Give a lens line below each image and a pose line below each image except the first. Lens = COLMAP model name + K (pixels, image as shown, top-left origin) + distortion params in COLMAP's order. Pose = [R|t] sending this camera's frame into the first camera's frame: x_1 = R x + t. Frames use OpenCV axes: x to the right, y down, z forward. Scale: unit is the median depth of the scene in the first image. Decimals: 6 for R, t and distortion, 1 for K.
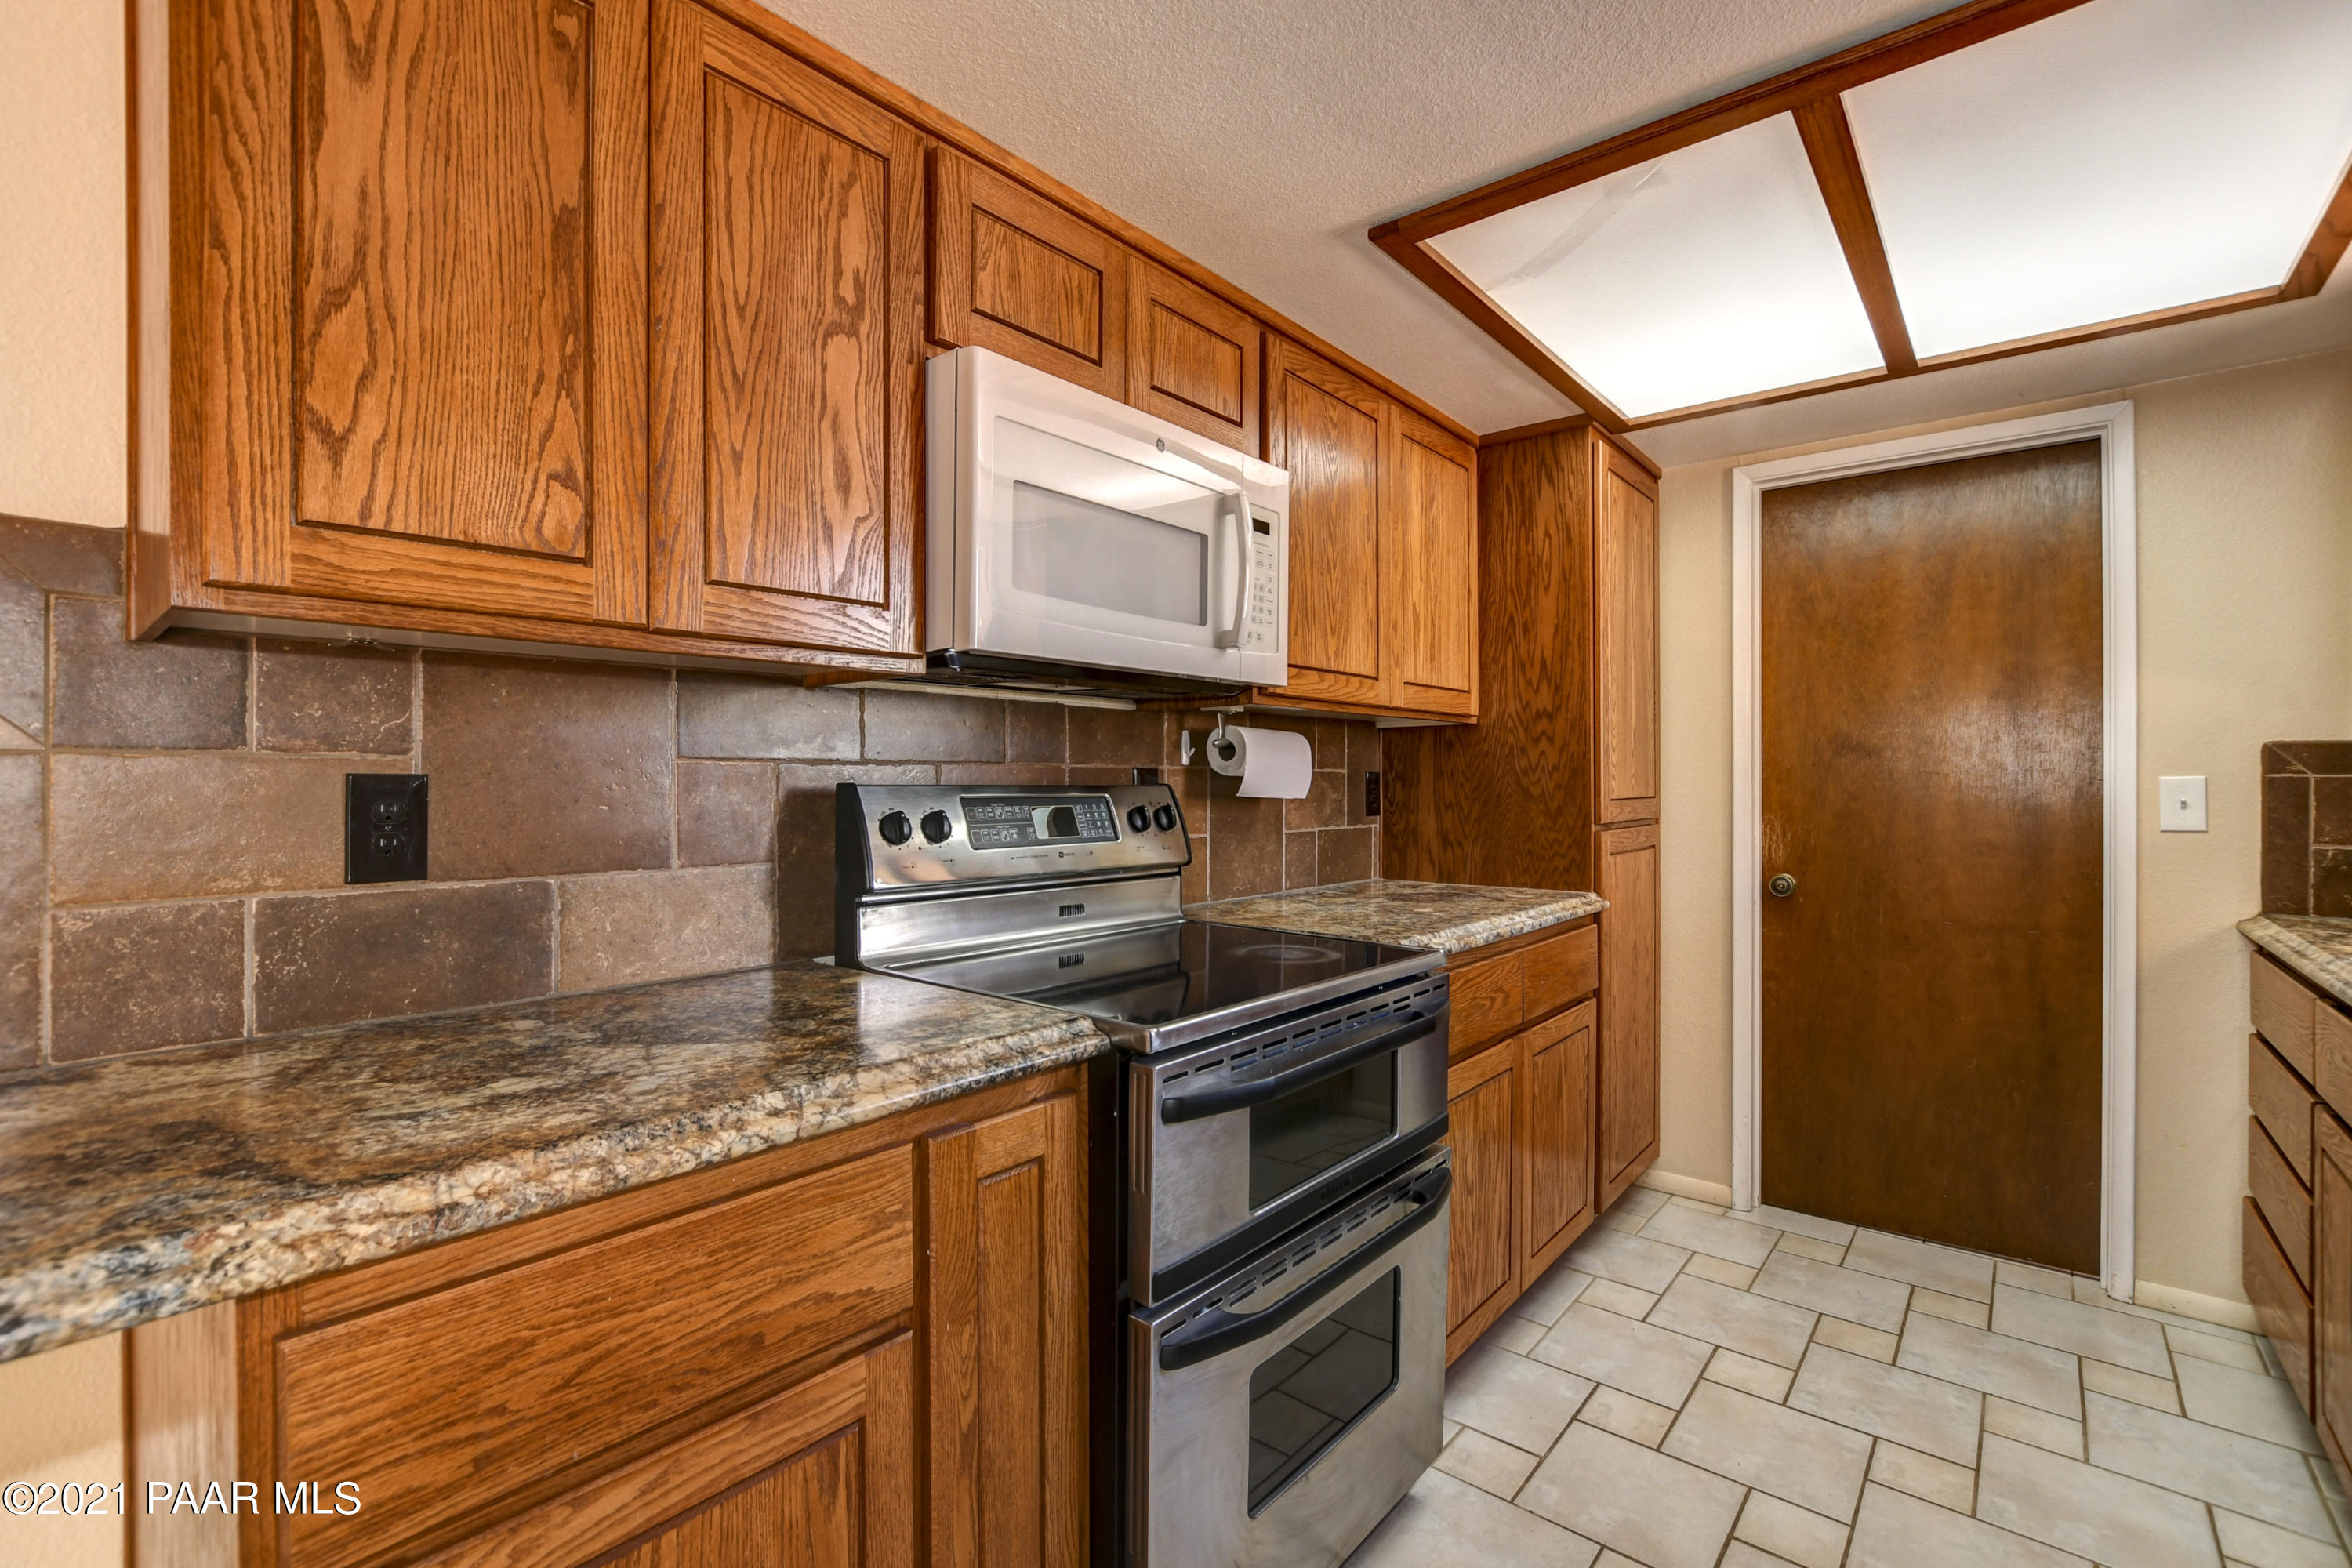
lens RADIAL K [[1049.9, 0, 1156.7], [0, 1049.9, 790.1], [0, 0, 1]] dist [-0.023055, 0.004075]
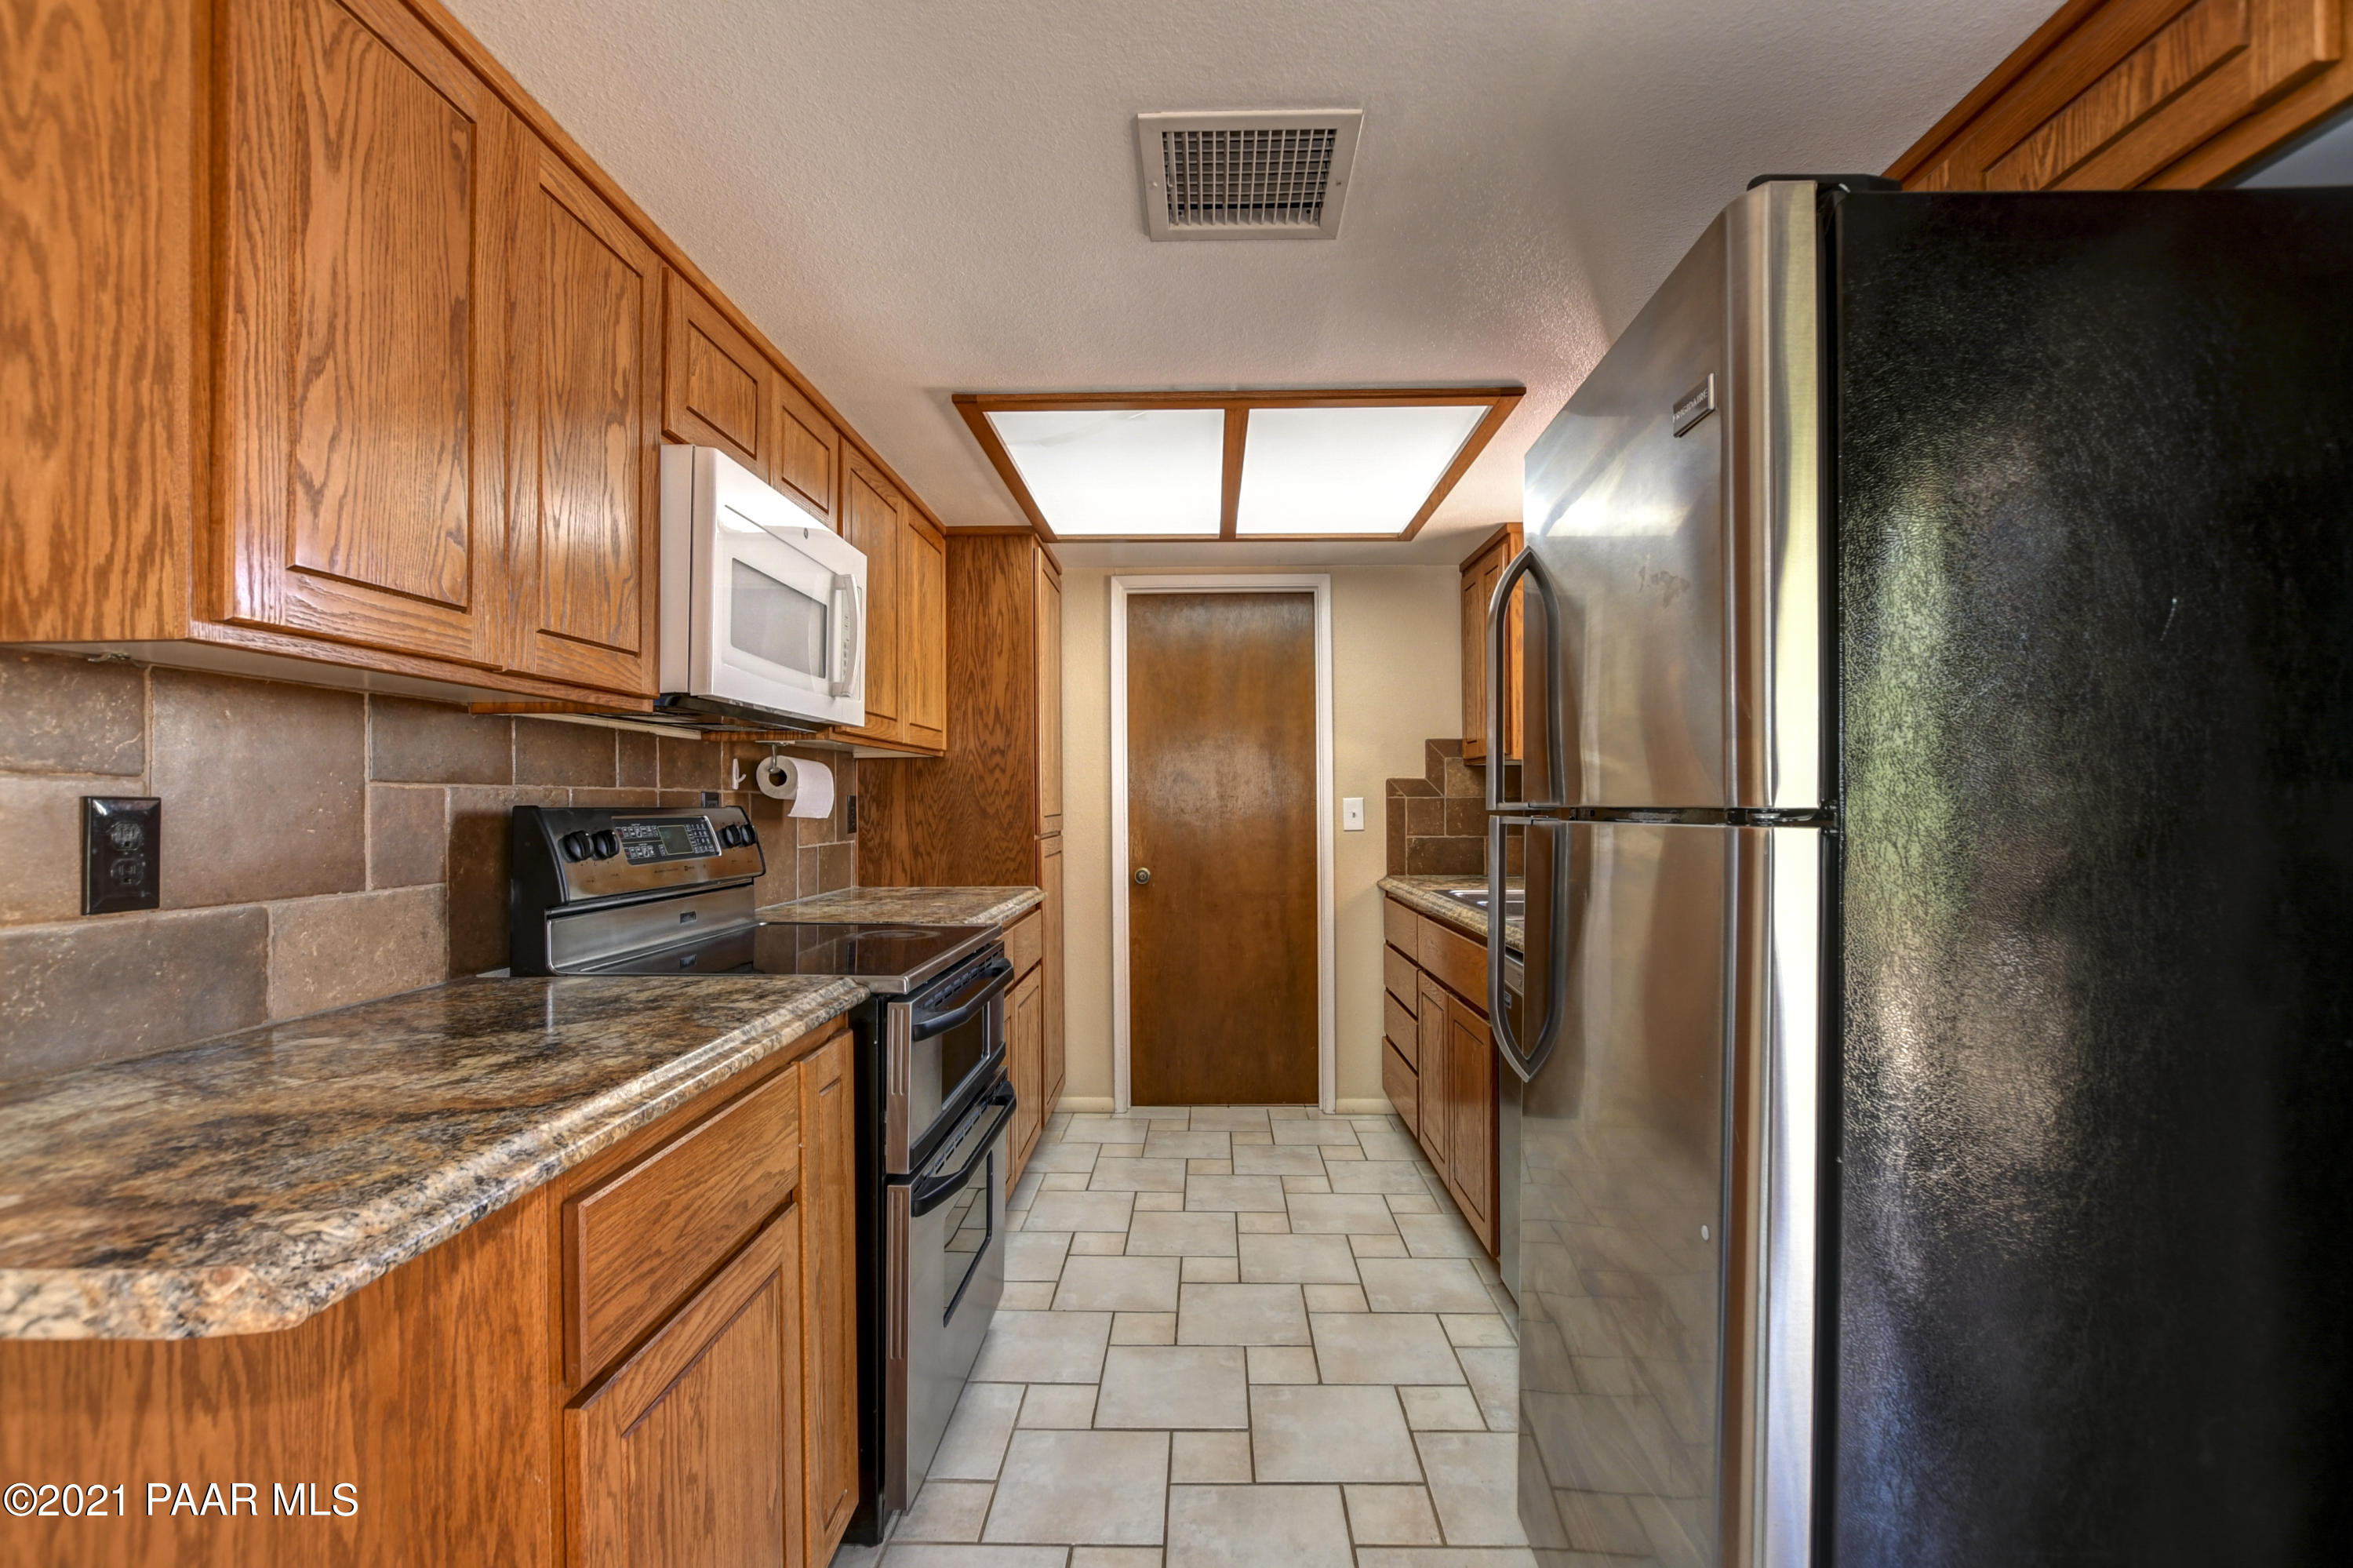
lens RADIAL K [[1050.3, 0, 1170.2], [0, 1050.3, 806.2], [0, 0, 1]] dist [-0.023055, 0.004075]
pose [[0.784628, -0.006161, 0.619936, -0.437419], [0.010750, 0.999935, -0.003669, 0.004552], [-0.619873, 0.009543, 0.784644, -0.244171]]
